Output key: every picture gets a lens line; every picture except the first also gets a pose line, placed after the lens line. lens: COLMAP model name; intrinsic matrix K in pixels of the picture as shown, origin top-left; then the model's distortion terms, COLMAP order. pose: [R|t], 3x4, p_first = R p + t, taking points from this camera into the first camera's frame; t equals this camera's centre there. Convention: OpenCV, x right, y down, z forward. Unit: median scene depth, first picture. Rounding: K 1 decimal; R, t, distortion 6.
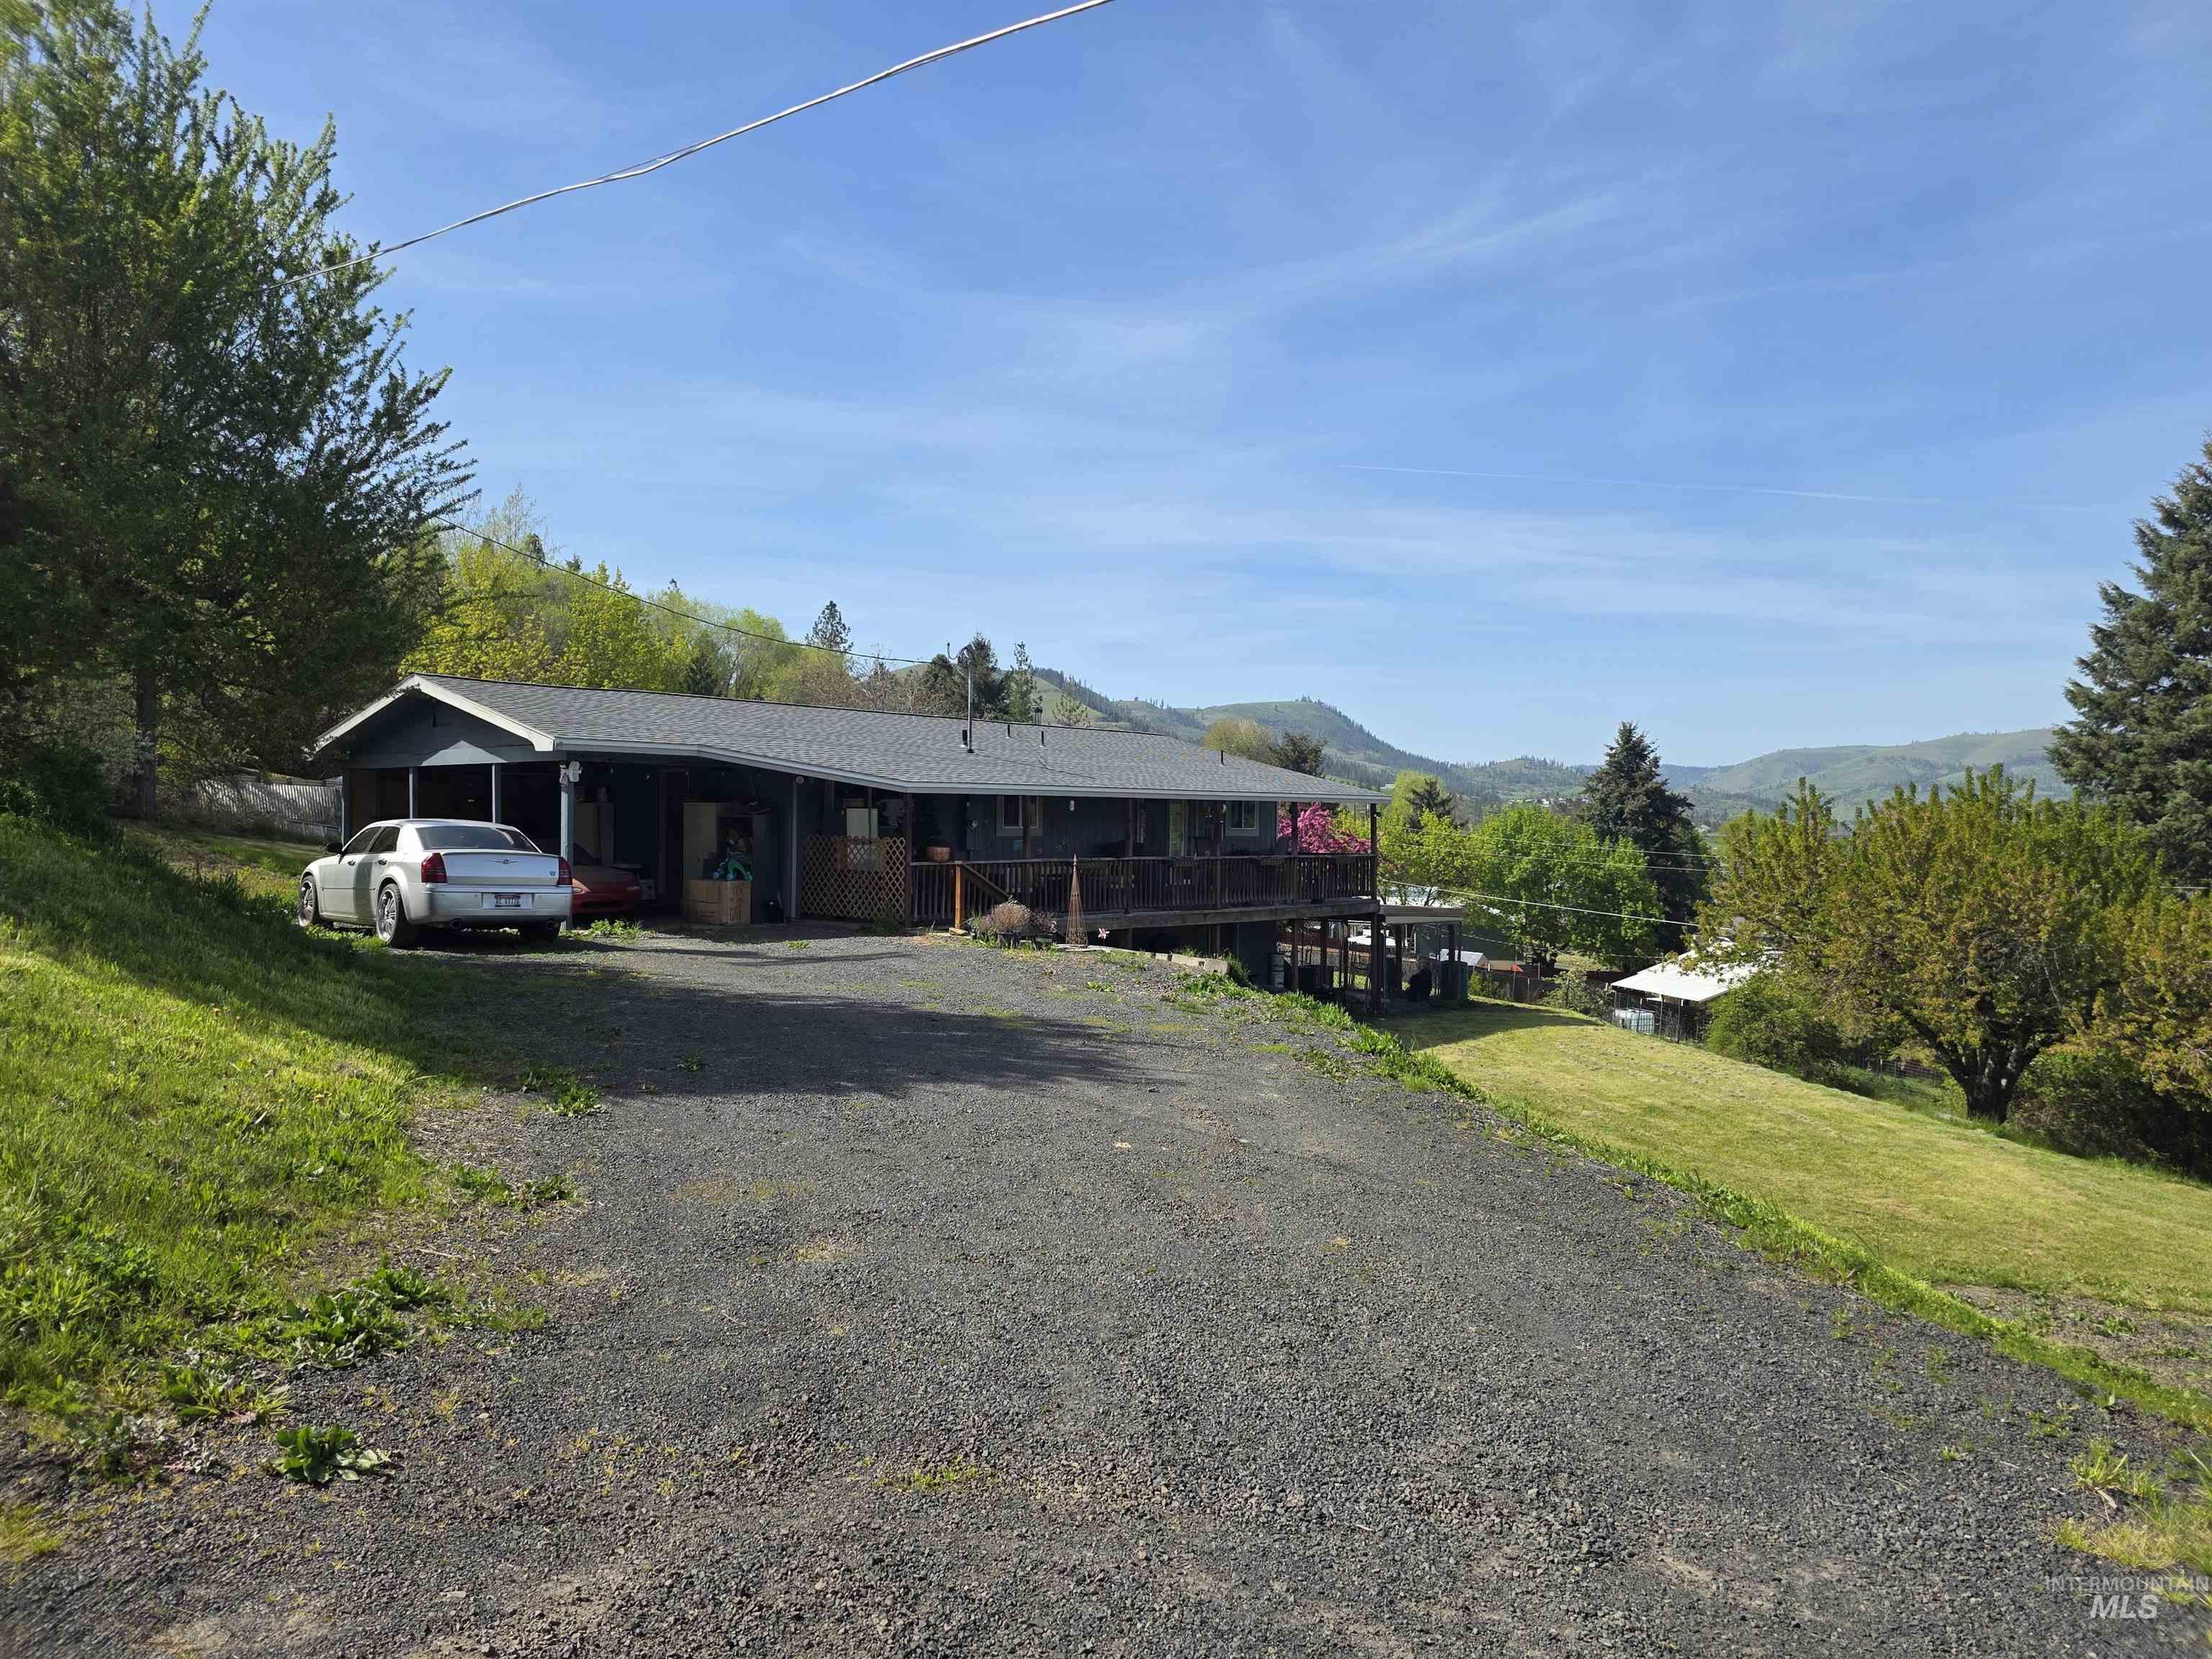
lens RADIAL K [[1471.4, 0, 1076.5], [0, 1471.4, 778.3], [0, 0, 1]] dist [0.029993, -0.007803]
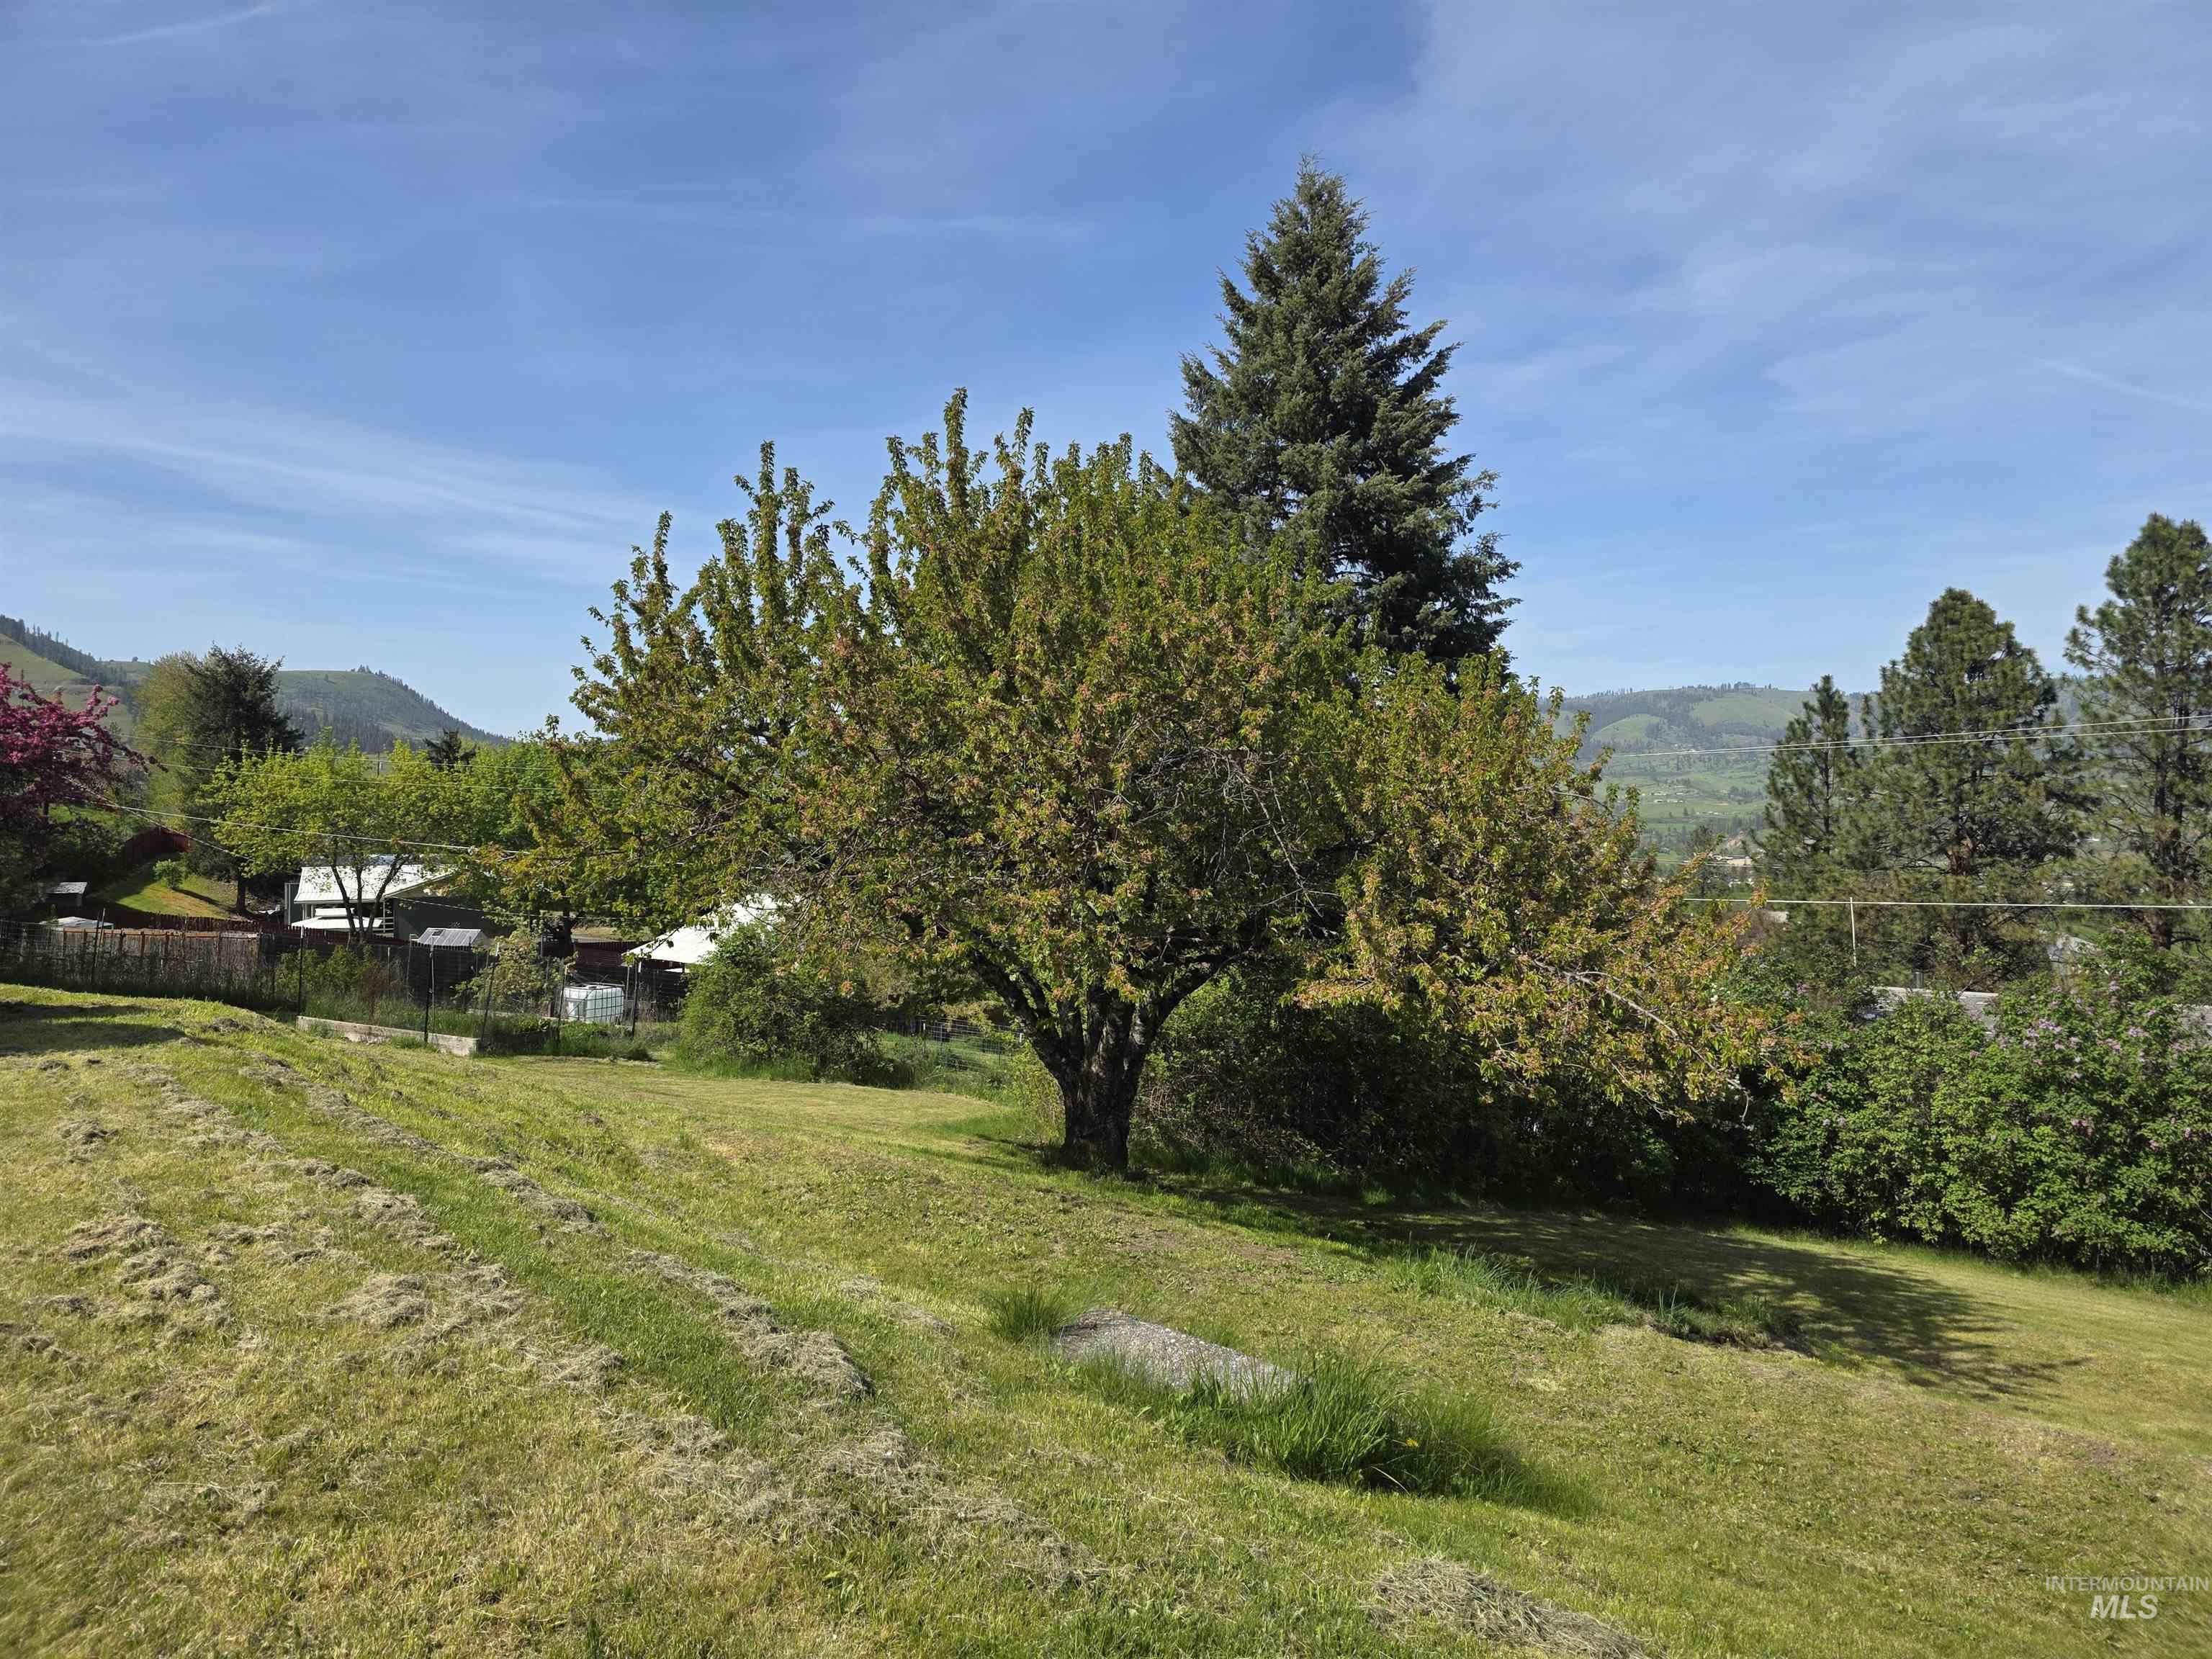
lens RADIAL K [[1471.4, 0, 1106.1], [0, 1471.4, 820.7], [0, 0, 1]] dist [0.029993, -0.007803]
pose [[0.815160, -0.014174, 0.579062, 0.246669], [-0.009453, 0.999242, 0.037766, 0.076529], [-0.579158, -0.036259, 0.814408, 0.451339]]
